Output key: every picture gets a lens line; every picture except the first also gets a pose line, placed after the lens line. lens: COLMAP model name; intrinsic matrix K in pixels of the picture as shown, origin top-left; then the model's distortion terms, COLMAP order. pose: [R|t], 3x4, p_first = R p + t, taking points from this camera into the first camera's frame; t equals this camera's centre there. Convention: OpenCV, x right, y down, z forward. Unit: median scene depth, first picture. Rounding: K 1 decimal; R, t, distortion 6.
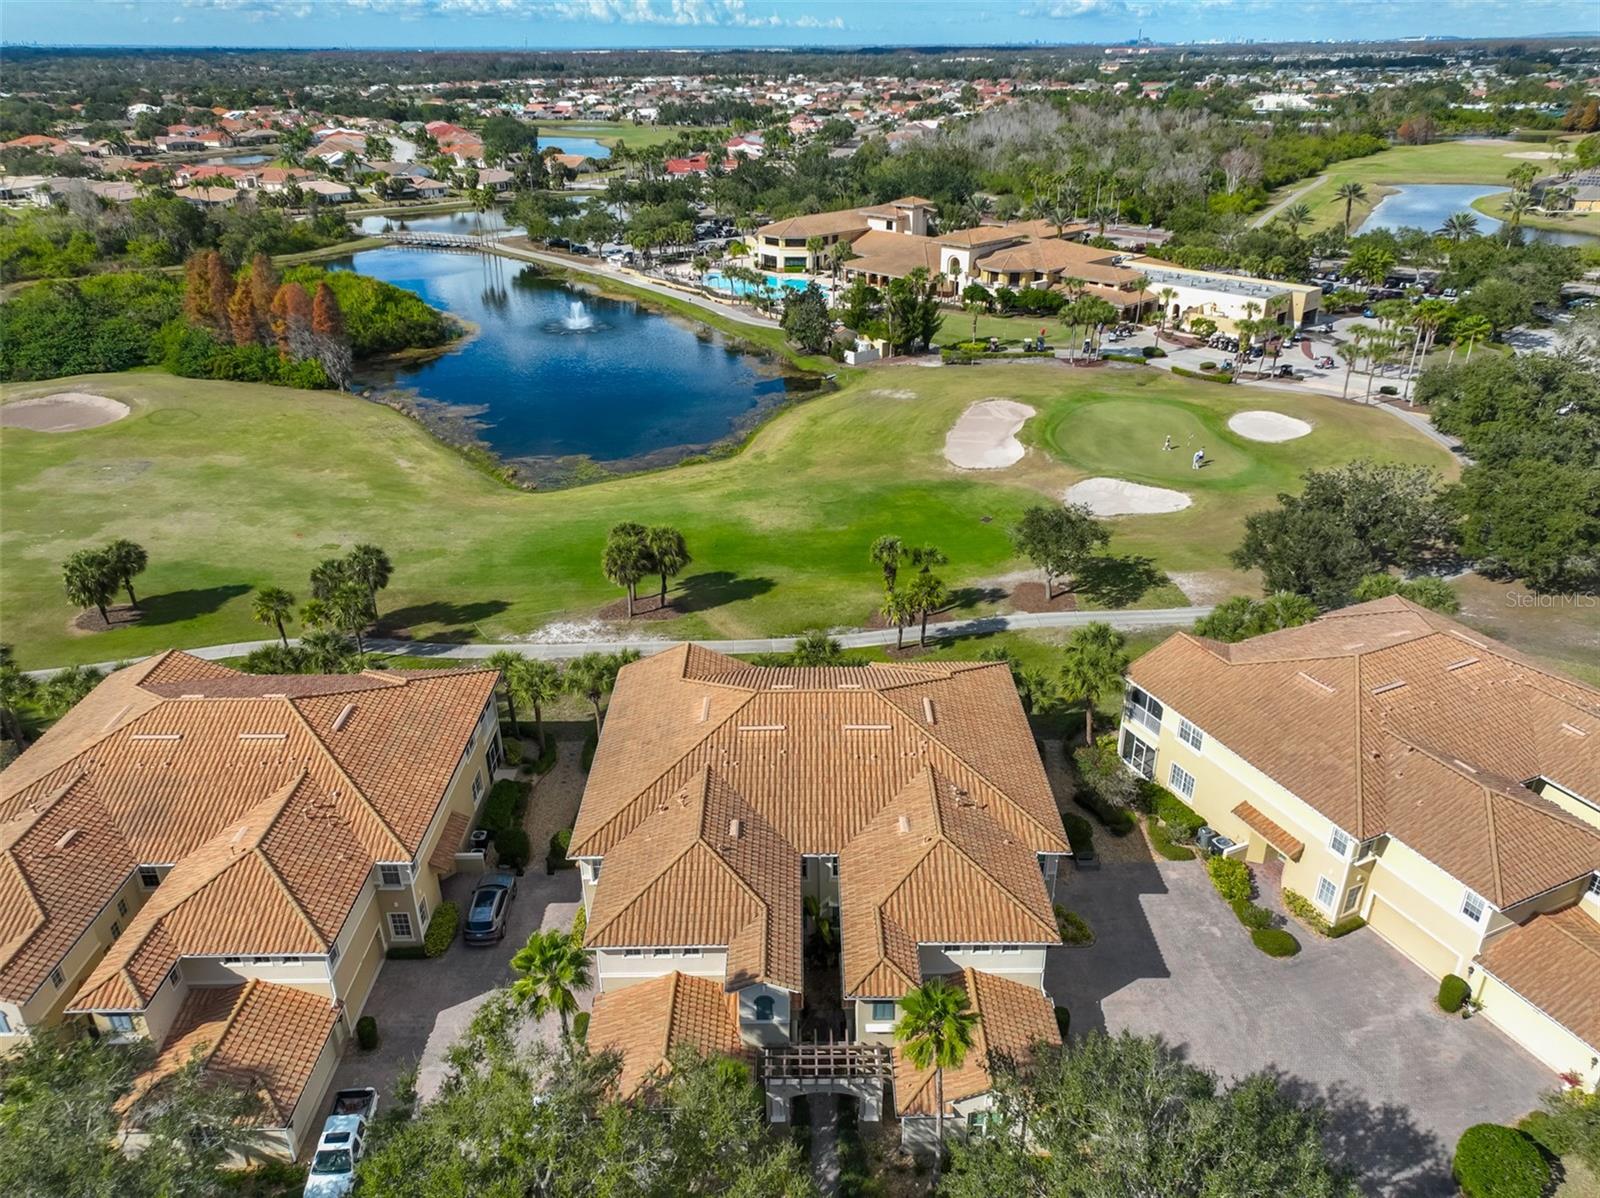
lens RADIAL K [[1118.4, 0, 806.5], [0, 1118.4, 605.4], [0, 0, 1]] dist [0.004285, 0.011526]
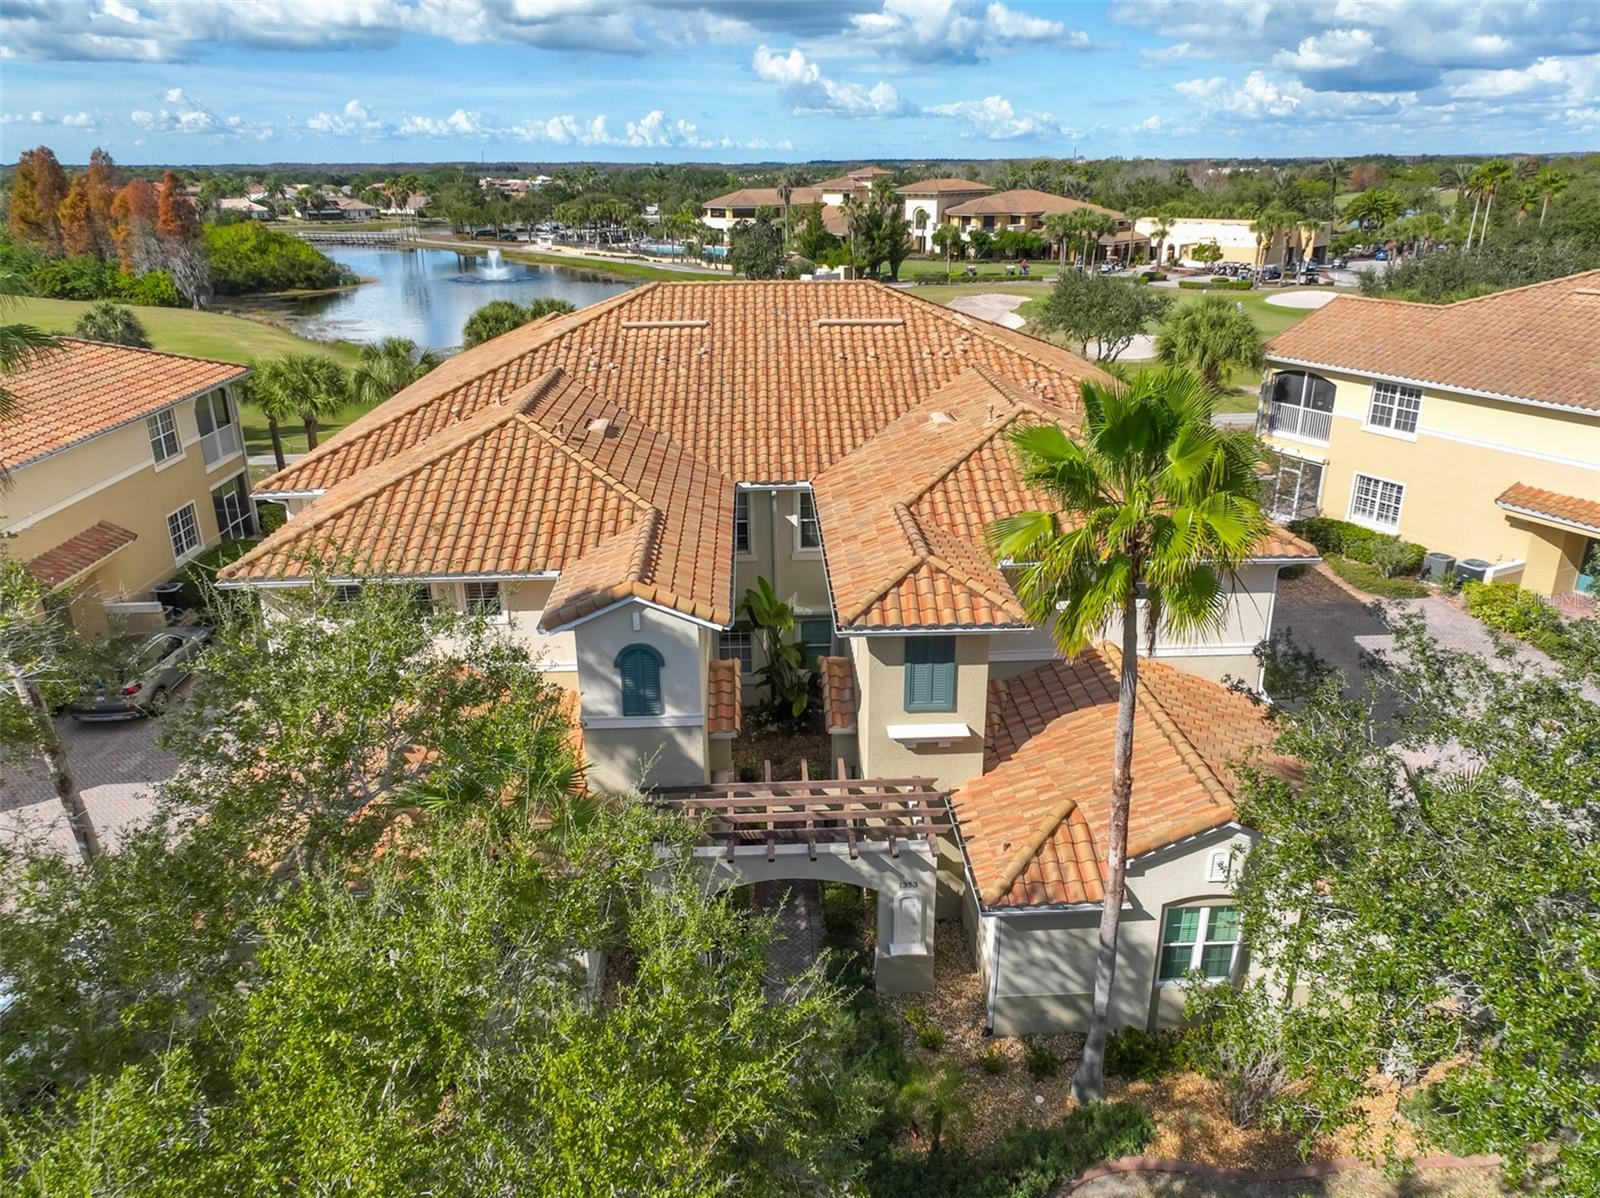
lens RADIAL K [[1118.4, 0, 806.5], [0, 1118.4, 605.4], [0, 0, 1]] dist [0.004285, 0.011526]
pose [[0.999161, -0.015183, 0.038032, 0.002318], [0.018612, 0.995632, -0.091487, 0.111146], [-0.036476, 0.092118, 0.995080, 0.176509]]
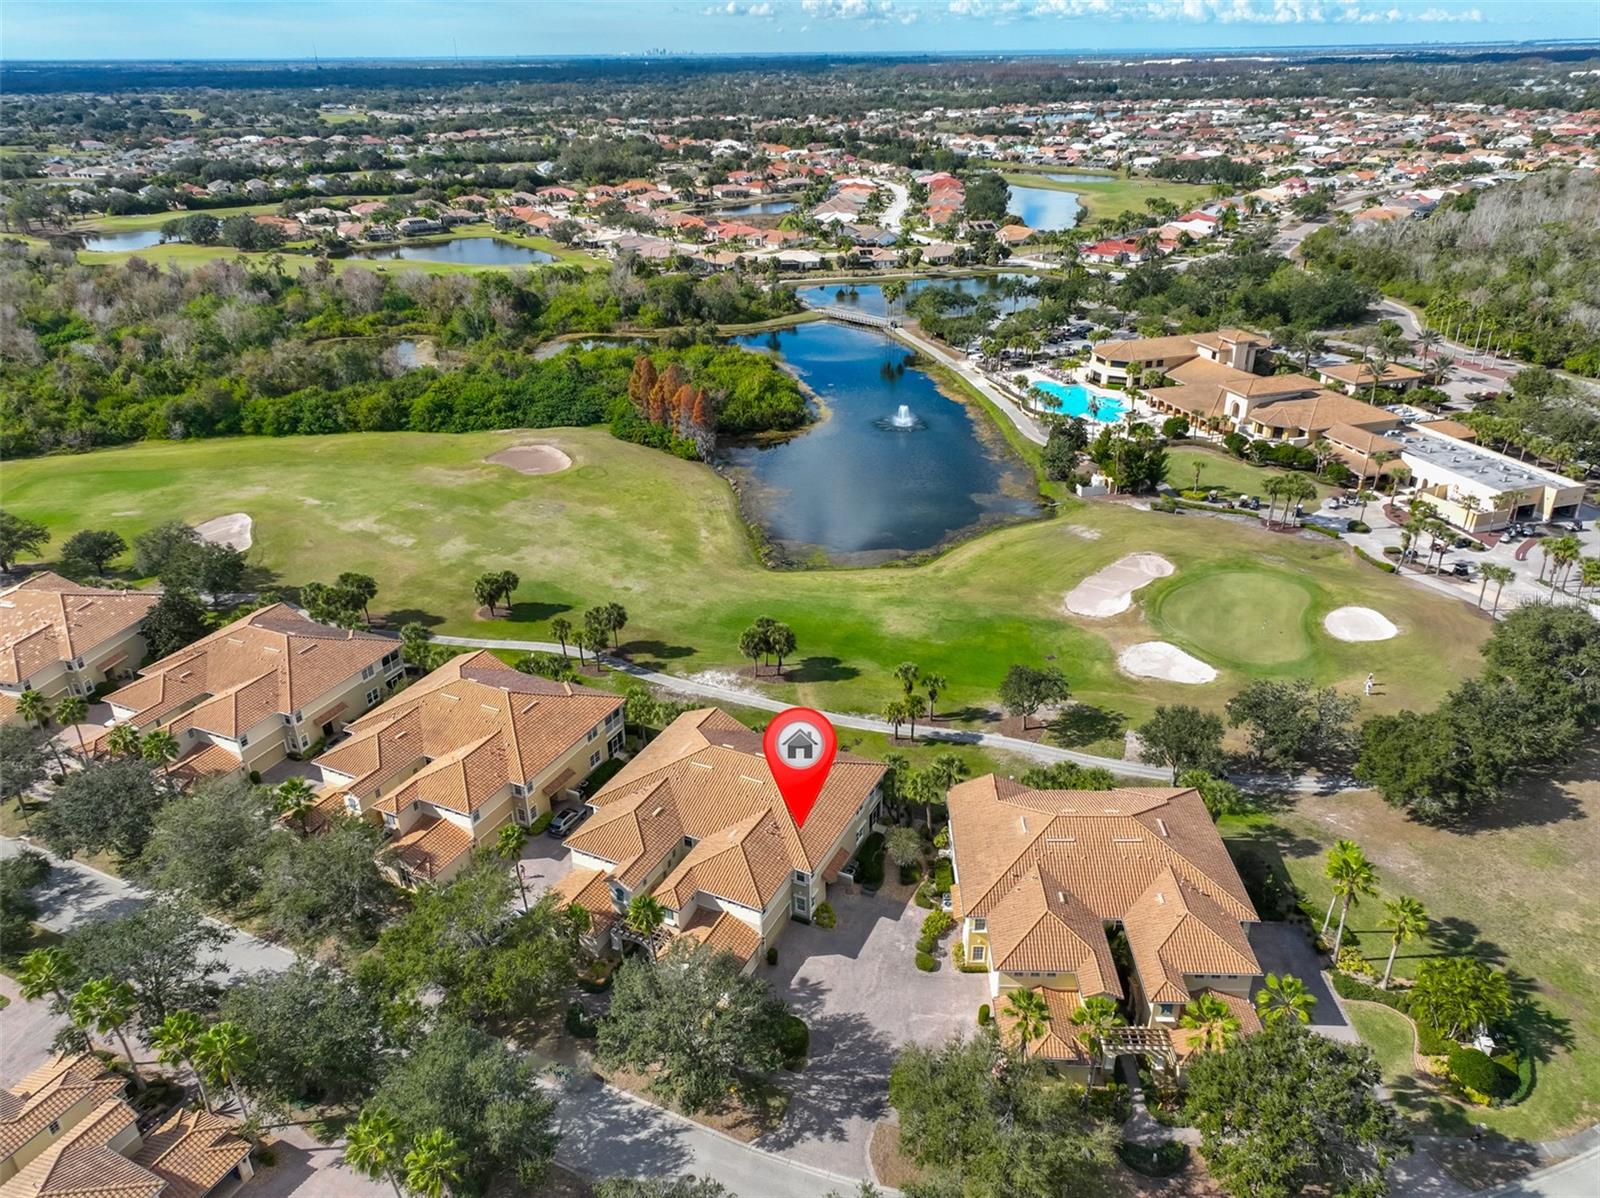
lens RADIAL K [[1126.9, 0, 800.0], [0, 1126.9, 599.0], [0, 0, 1]] dist [0.016535, 0.003657]
pose [[0.893598, 0.190317, -0.406525, 0.304837], [-0.192916, 0.980590, 0.035014, -0.096316], [0.405298, 0.047137, 0.912968, -0.244850]]
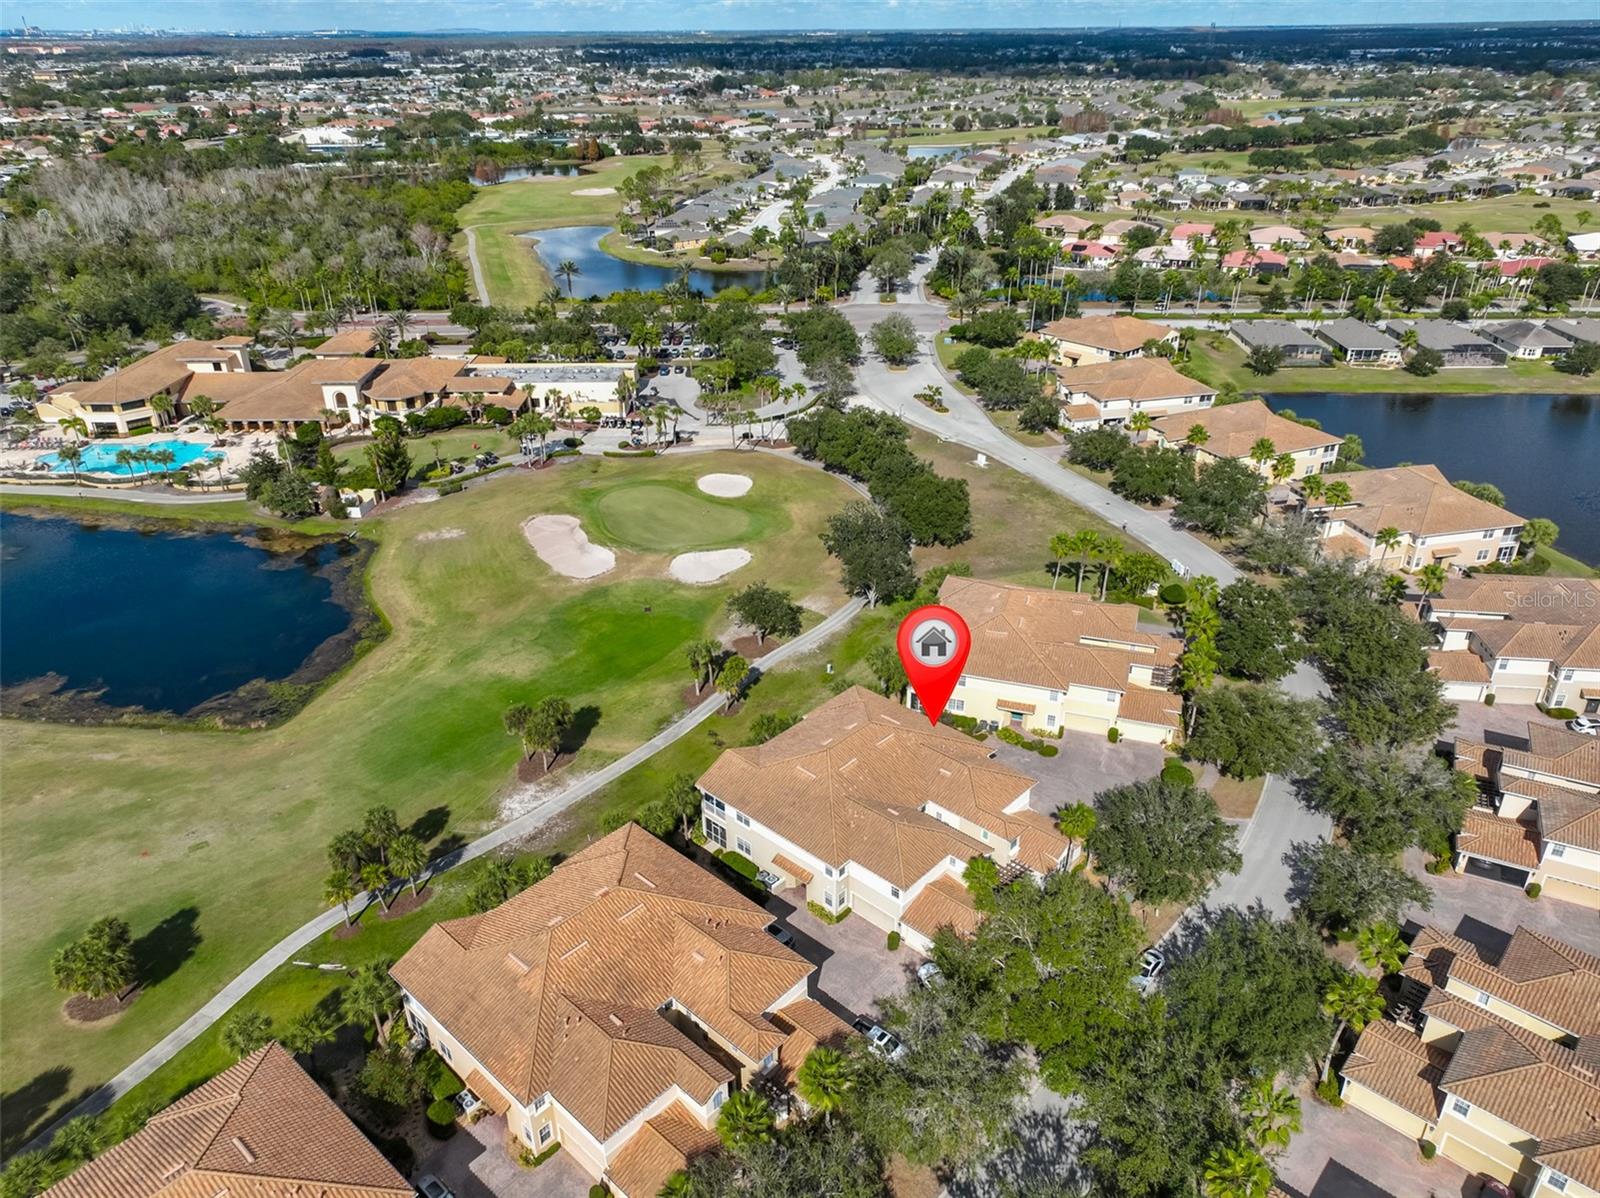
lens RADIAL K [[1118.4, 0, 806.5], [0, 1118.4, 605.4], [0, 0, 1]] dist [0.004285, 0.011526]
pose [[0.682190, -0.335559, 0.649629, -0.432516], [0.330019, 0.934132, 0.135955, -0.146240], [-0.652460, 0.121643, 0.747996, -0.121003]]
